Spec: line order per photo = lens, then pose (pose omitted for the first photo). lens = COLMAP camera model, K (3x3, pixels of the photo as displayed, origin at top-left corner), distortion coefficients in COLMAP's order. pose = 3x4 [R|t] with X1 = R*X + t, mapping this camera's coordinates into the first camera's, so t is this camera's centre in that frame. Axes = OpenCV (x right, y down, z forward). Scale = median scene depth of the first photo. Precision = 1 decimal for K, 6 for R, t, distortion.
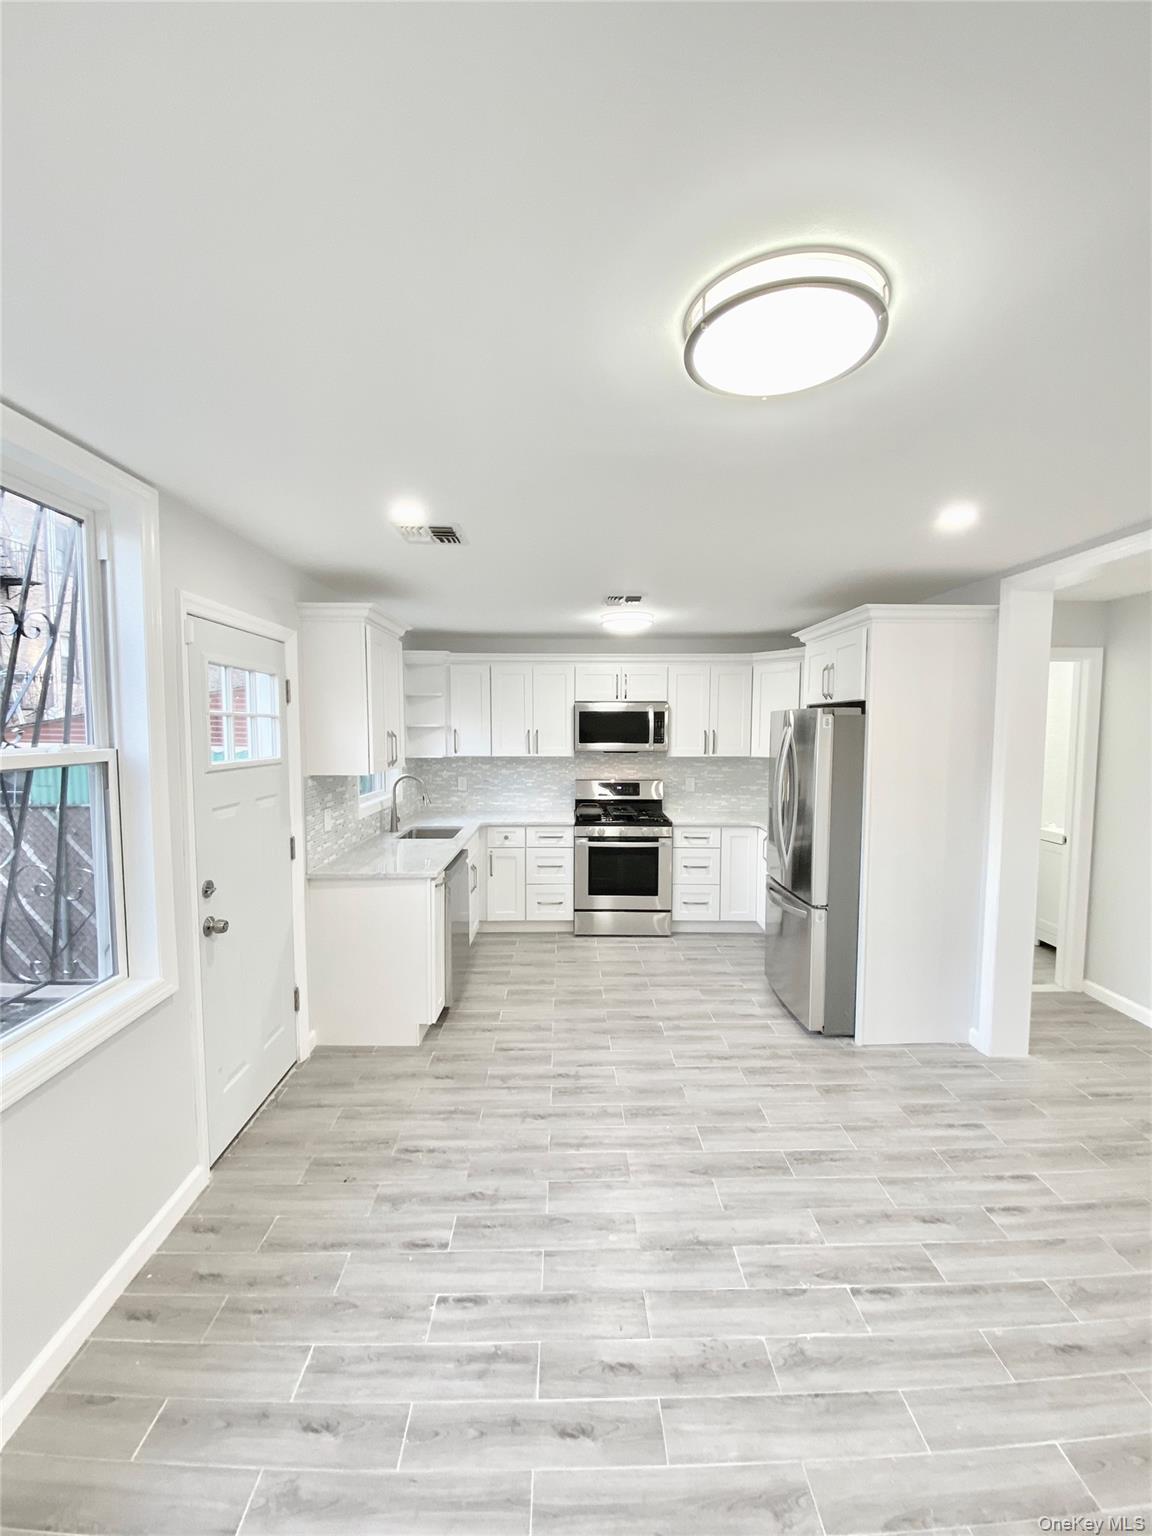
lens RADIAL K [[616.0, 0, 576.0], [0, 616.0, 768.0], [0, 0, 1]] dist [0.000287, -0.014409]
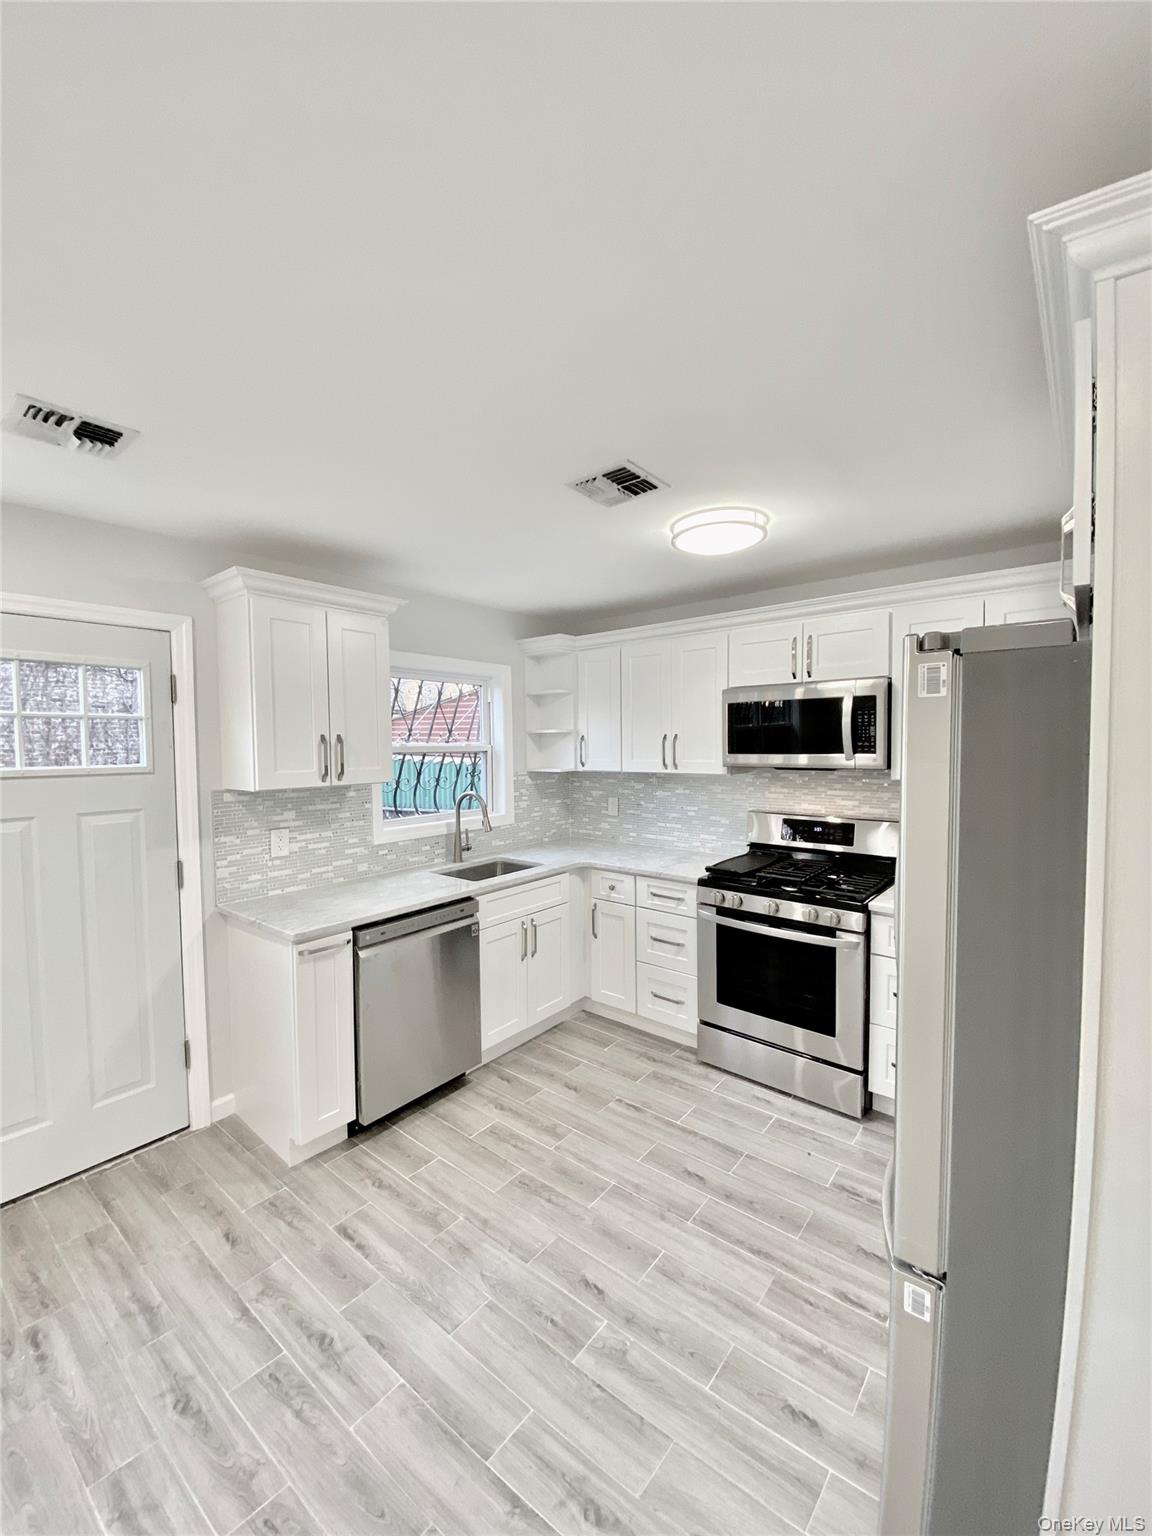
lens RADIAL K [[627.8, 0, 569.9], [0, 627.8, 764.5], [0, 0, 1]] dist [0.011752, -0.015948]
pose [[0.760316, 0.017377, -0.649321, 0.369004], [-0.032784, 0.999395, -0.011642, -0.020664], [0.648725, 0.030138, 0.760426, 0.500937]]
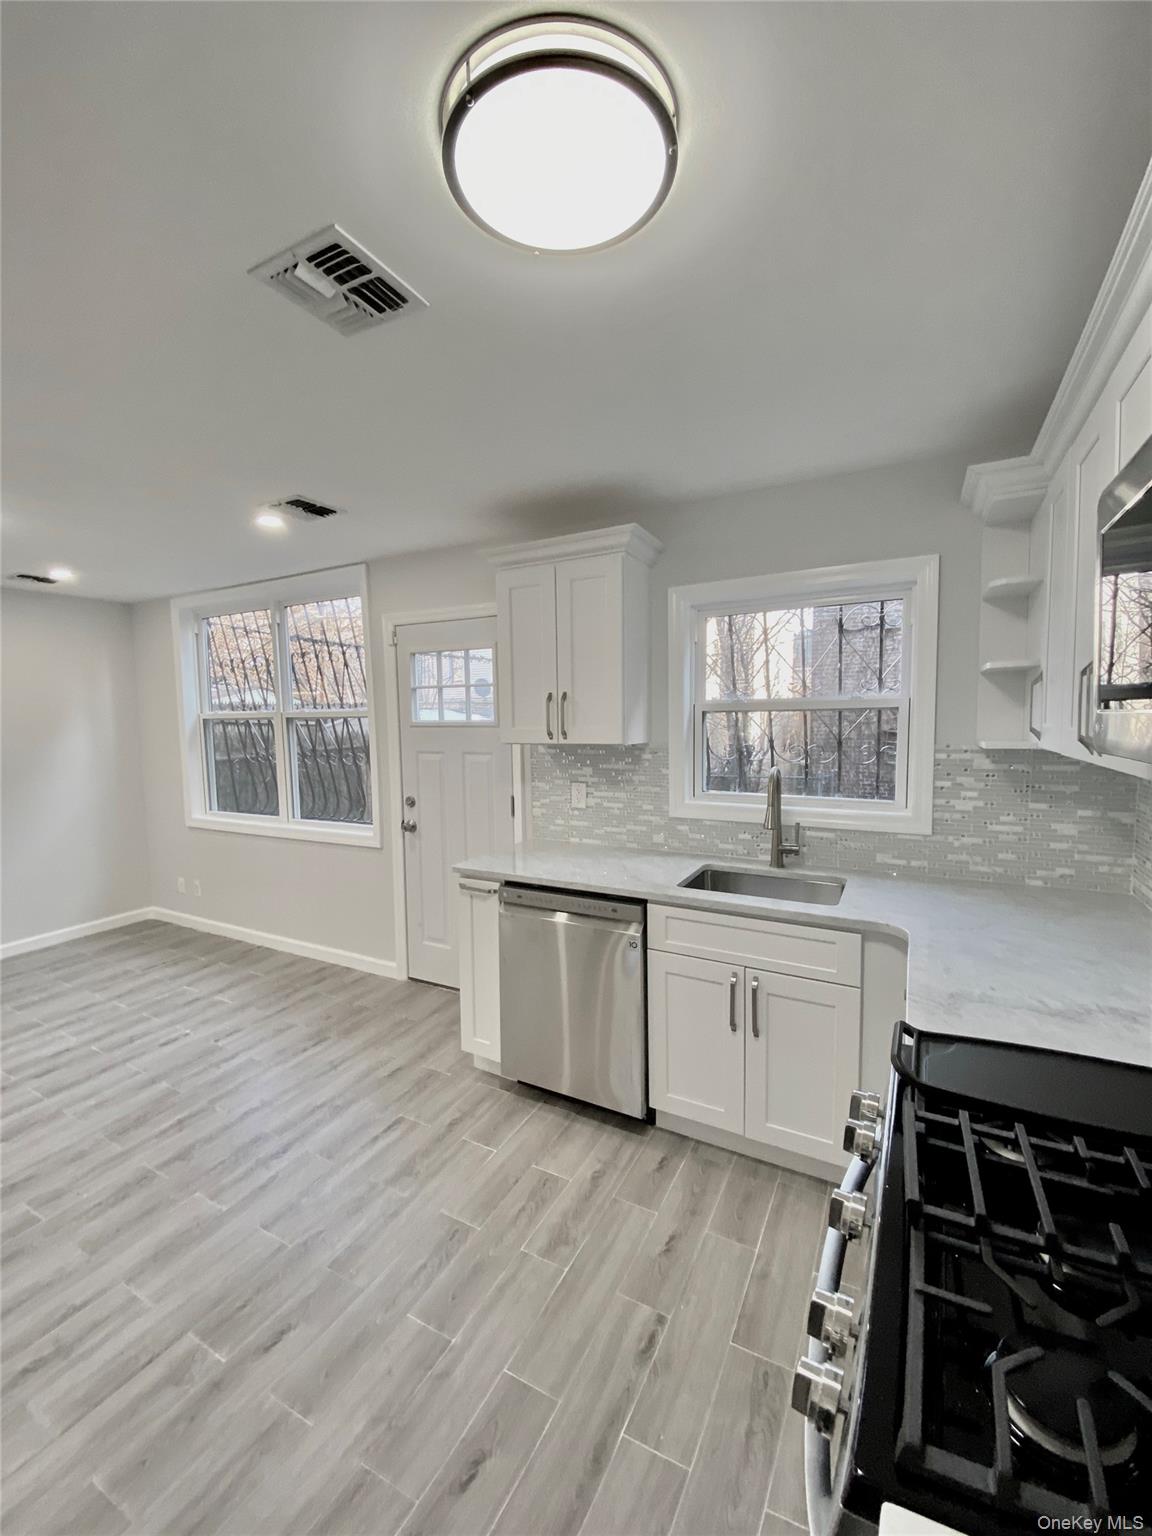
lens RADIAL K [[623.8, 0, 572.7], [0, 623.8, 758.0], [0, 0, 1]] dist [0.014503, -0.015634]
pose [[-0.488924, 0.065560, -0.869860, 0.312913], [-0.041727, 0.994273, 0.098390, -0.047502], [0.871328, 0.084401, -0.483388, 1.179071]]
